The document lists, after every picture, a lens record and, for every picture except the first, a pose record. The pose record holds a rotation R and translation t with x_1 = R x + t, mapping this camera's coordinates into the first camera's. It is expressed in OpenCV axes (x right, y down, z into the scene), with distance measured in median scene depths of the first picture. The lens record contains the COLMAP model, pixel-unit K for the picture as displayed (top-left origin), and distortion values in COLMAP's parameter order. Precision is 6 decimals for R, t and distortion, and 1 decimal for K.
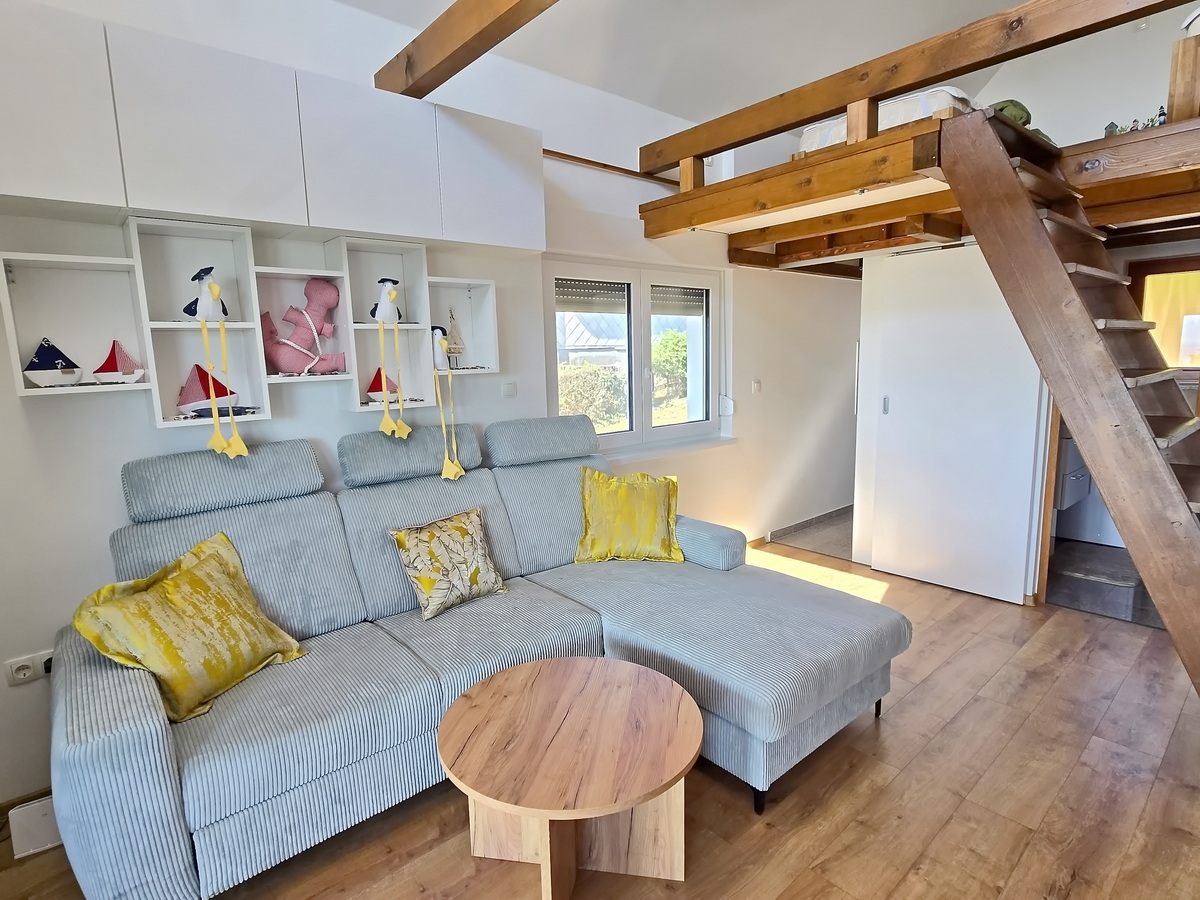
lens RADIAL K [[633.8, 0, 600.1], [0, 633.8, 452.4], [0, 0, 1]] dist [-0.009551, 0.001253]
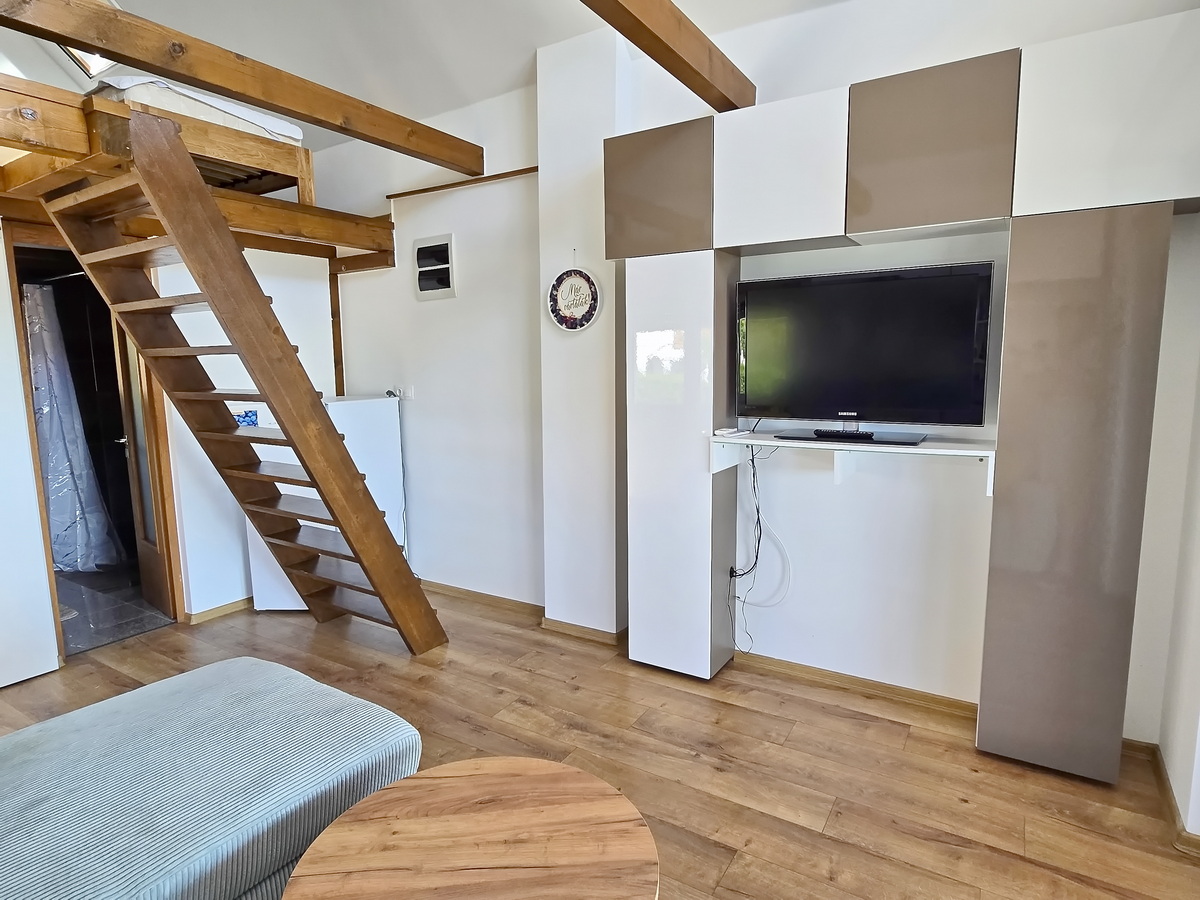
lens RADIAL K [[657.1, 0, 603.4], [0, 657.1, 449.5], [0, 0, 1]] dist [-0.012912, -0.000186]
pose [[-0.279739, -0.100019, 0.954852, -0.354491], [0.167608, 0.974198, 0.151149, -0.059978], [-0.945333, 0.202323, -0.255757, 0.453890]]
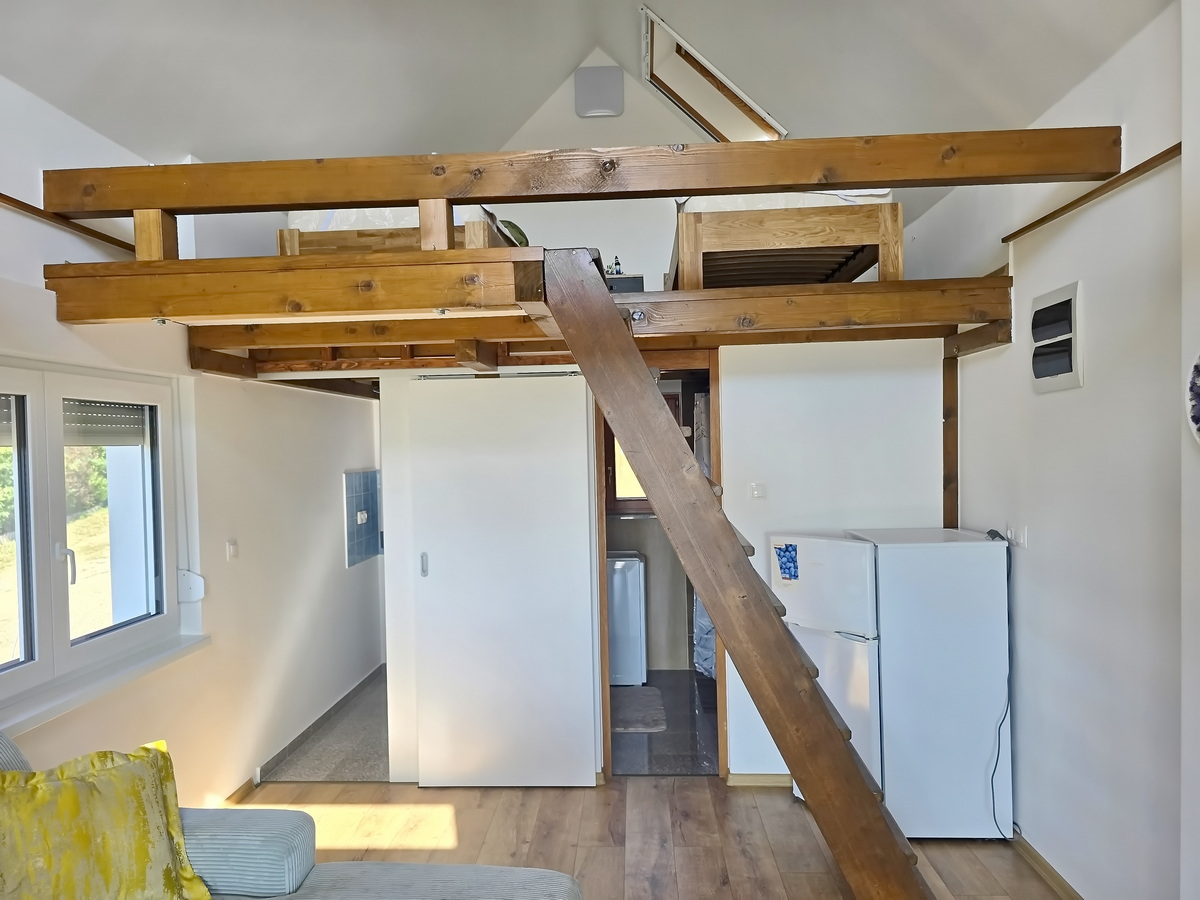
lens RADIAL K [[802.2, 0, 603.6], [0, 802.2, 461.6], [0, 0, 1]] dist [0.060463, -0.056075]
pose [[0.697229, -0.001729, 0.716846, -0.115991], [0.111565, 0.988074, -0.106129, -0.078435], [-0.708114, 0.153971, 0.689107, 0.155976]]
